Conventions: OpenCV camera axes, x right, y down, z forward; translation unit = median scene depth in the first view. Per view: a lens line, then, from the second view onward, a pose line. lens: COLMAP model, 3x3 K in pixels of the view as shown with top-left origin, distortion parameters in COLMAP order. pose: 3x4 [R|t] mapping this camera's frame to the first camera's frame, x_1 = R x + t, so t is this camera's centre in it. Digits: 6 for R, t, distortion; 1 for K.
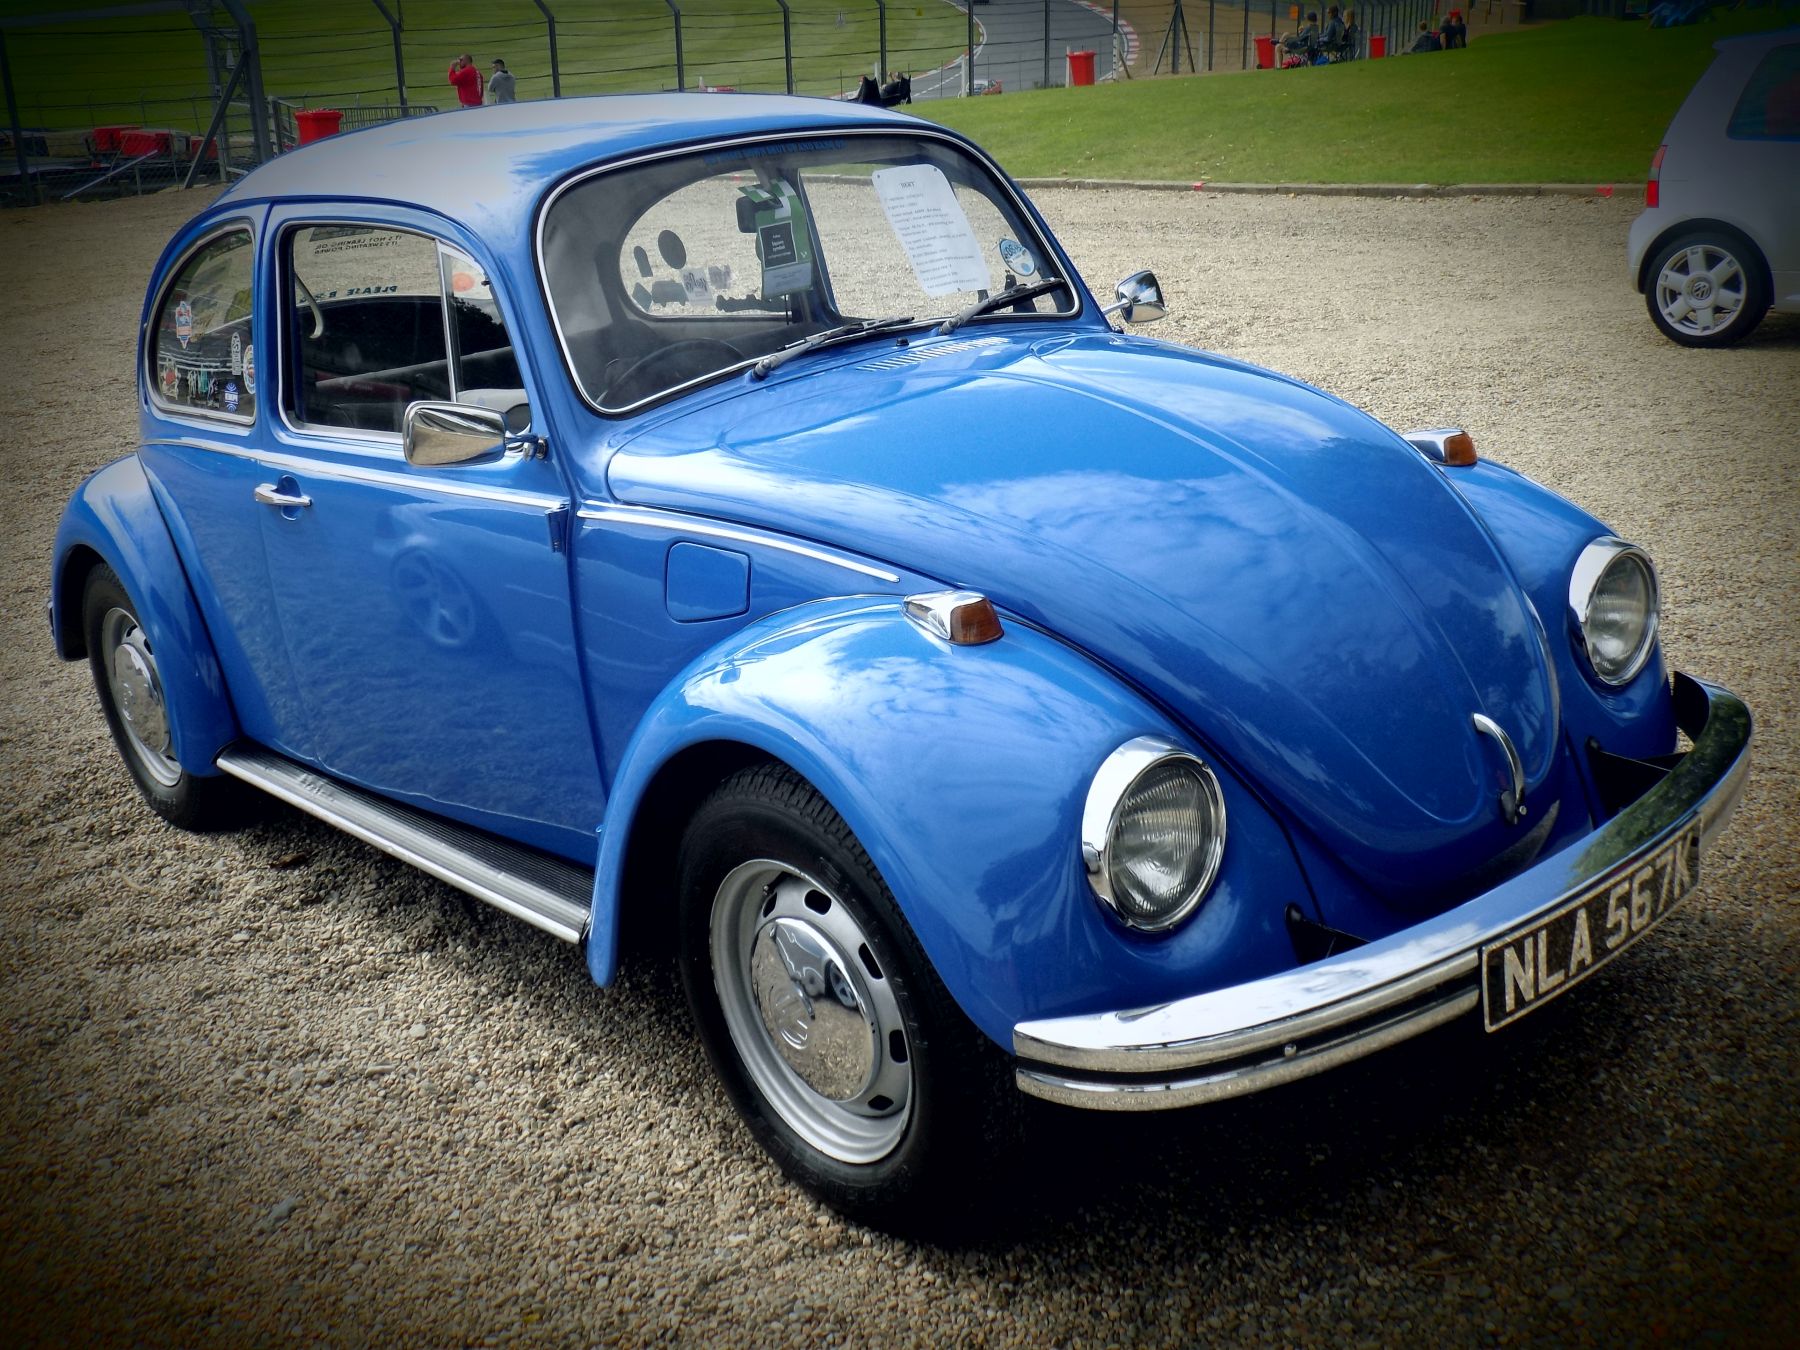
lens RADIAL K [[1775.8, 0, 900.0], [0, 1775.8, 675.0], [0, 0, 1]] dist [-0.109926, -0.035070]
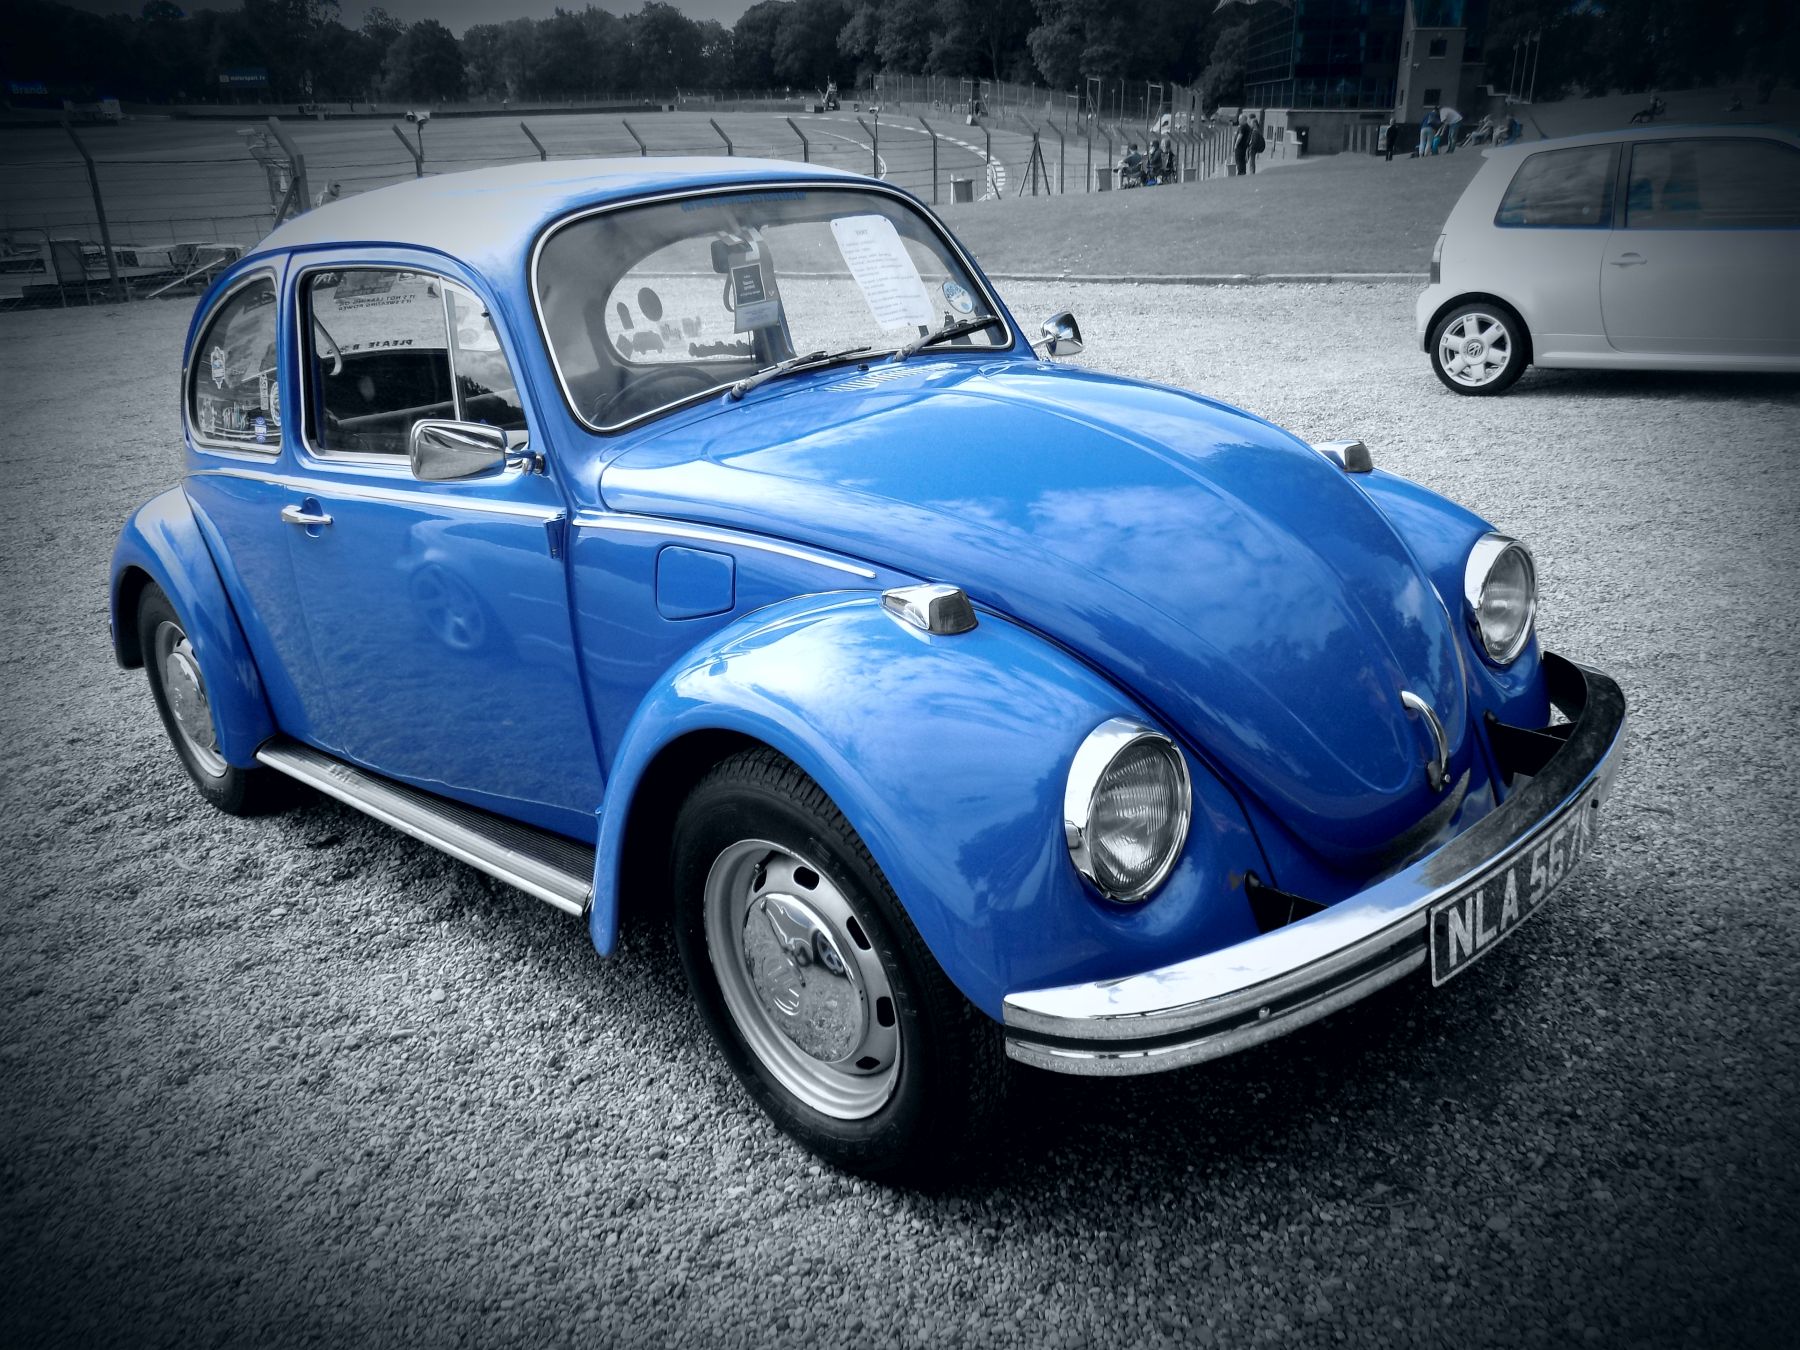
lens RADIAL K [[1428.3, 0, 871.5], [0, 1428.3, 683.1], [0, 0, 1]] dist [-0.102847, 0.009434]
pose [[0.999495, -0.018447, 0.025864, -0.023165], [0.018209, 0.999790, 0.009429, 0.002555], [-0.026033, -0.008954, 0.999621, 0.119556]]
